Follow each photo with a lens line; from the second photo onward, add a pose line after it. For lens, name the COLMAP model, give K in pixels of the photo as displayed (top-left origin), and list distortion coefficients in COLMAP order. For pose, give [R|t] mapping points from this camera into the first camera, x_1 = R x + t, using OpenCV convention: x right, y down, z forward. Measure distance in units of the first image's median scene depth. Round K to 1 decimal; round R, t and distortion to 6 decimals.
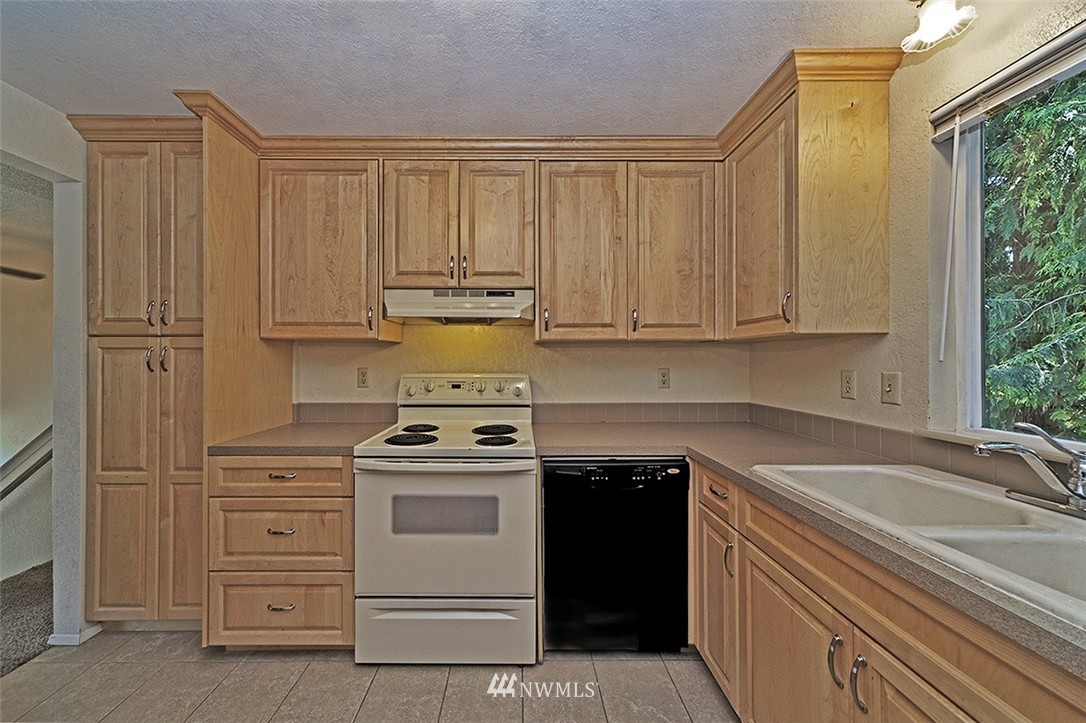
lens RADIAL K [[381.8, 0, 518.1], [0, 381.8, 358.0], [0, 0, 1]] dist [0.001049, 0.000015]
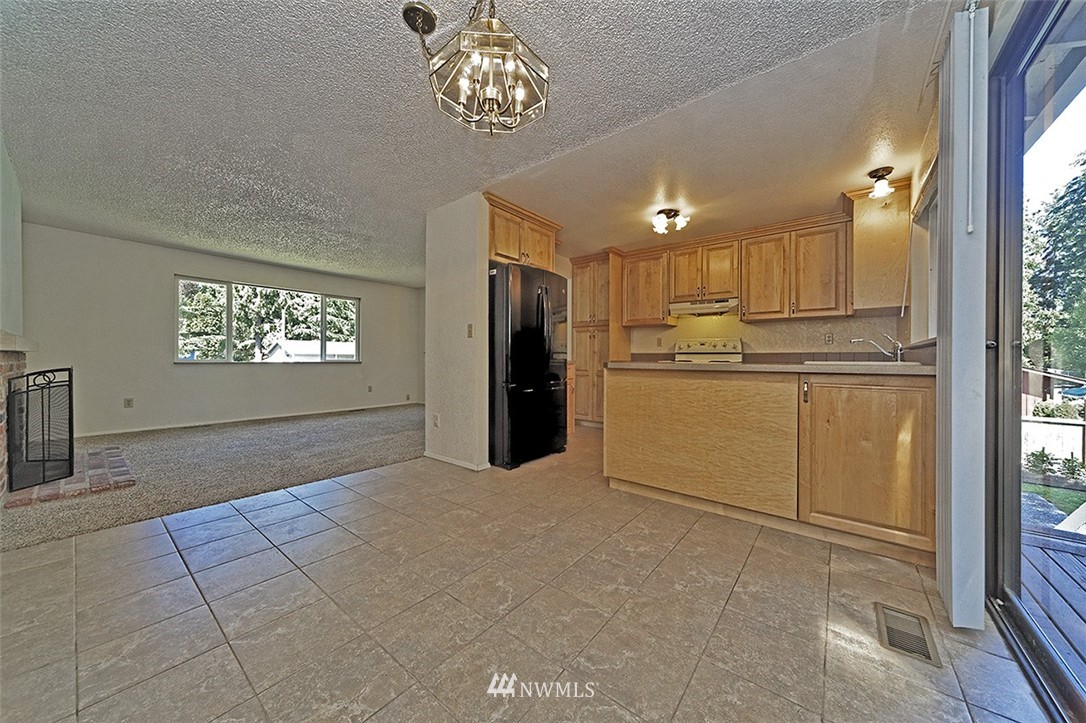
lens RADIAL K [[381.8, 0, 518.1], [0, 381.8, 358.0], [0, 0, 1]] dist [0.001049, 0.000015]
pose [[0.762128, 0.005013, -0.647407, 0.505218], [-0.000276, 0.999972, 0.007419, 0.152931], [0.647426, -0.005476, 0.762108, -1.520694]]
